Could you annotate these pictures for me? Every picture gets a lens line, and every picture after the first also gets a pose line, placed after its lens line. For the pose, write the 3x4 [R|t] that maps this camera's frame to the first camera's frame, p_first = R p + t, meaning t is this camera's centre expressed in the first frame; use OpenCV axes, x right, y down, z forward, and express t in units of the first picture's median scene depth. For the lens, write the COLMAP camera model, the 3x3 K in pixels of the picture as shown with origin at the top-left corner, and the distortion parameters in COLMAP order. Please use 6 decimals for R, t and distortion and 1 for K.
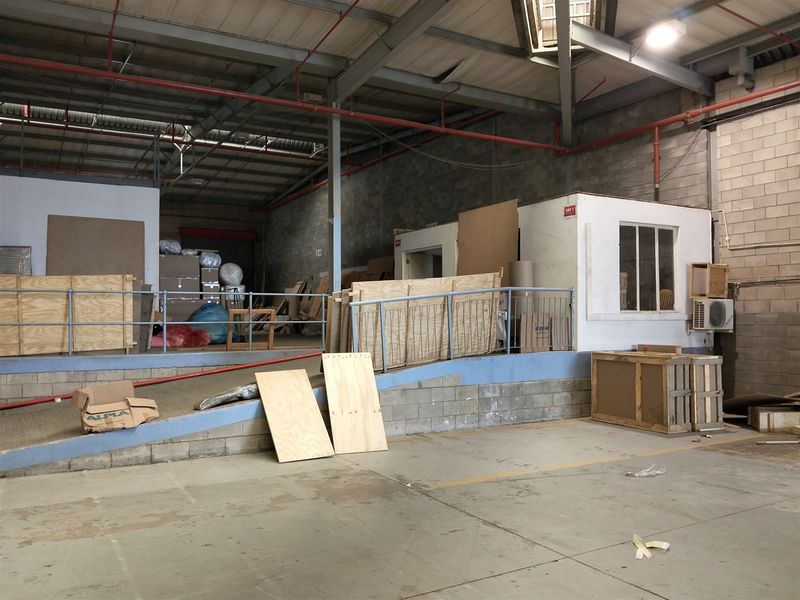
lens RADIAL K [[657.5, 0, 401.8], [0, 657.5, 304.3], [0, 0, 1]] dist [0.067048, -0.137828]
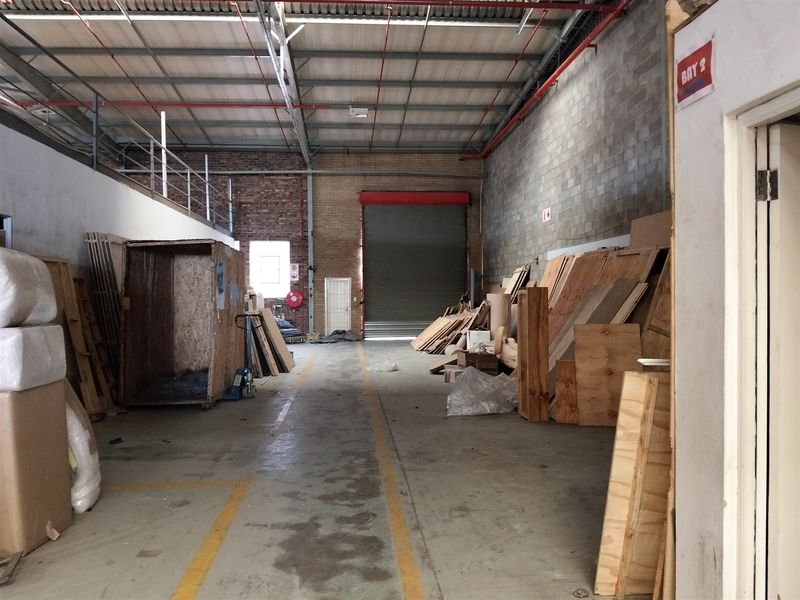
lens RADIAL K [[657.5, 0, 401.8], [0, 657.5, 304.3], [0, 0, 1]] dist [0.067048, -0.137828]
pose [[0.903345, 0.001143, -0.428912, -0.001274], [0.014344, 0.999357, 0.032873, -0.047041], [0.428674, -0.035848, 0.902748, 0.886978]]
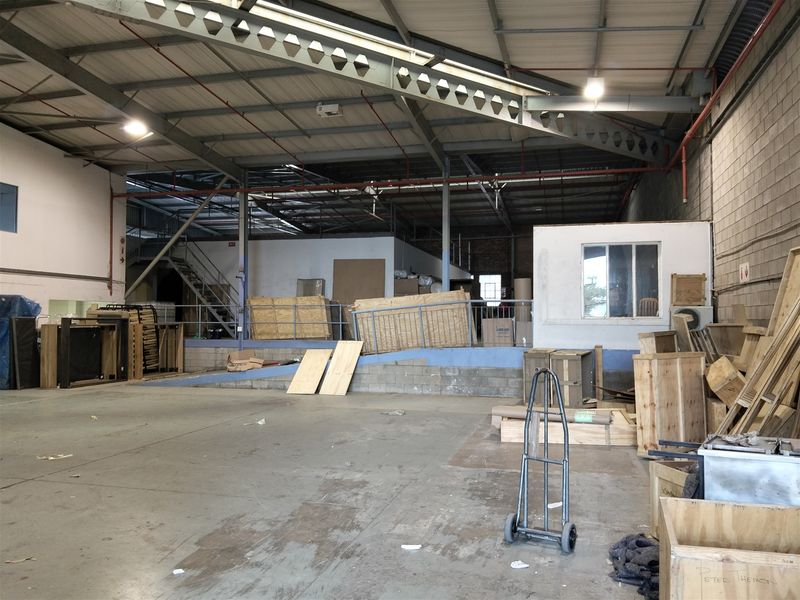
lens RADIAL K [[657.5, 0, 401.8], [0, 657.5, 304.3], [0, 0, 1]] dist [0.067048, -0.137828]
pose [[0.714544, -0.010410, -0.699513, 0.725082], [0.005990, 0.999944, -0.008763, -0.003434], [0.699565, 0.002072, 0.714566, -0.081507]]
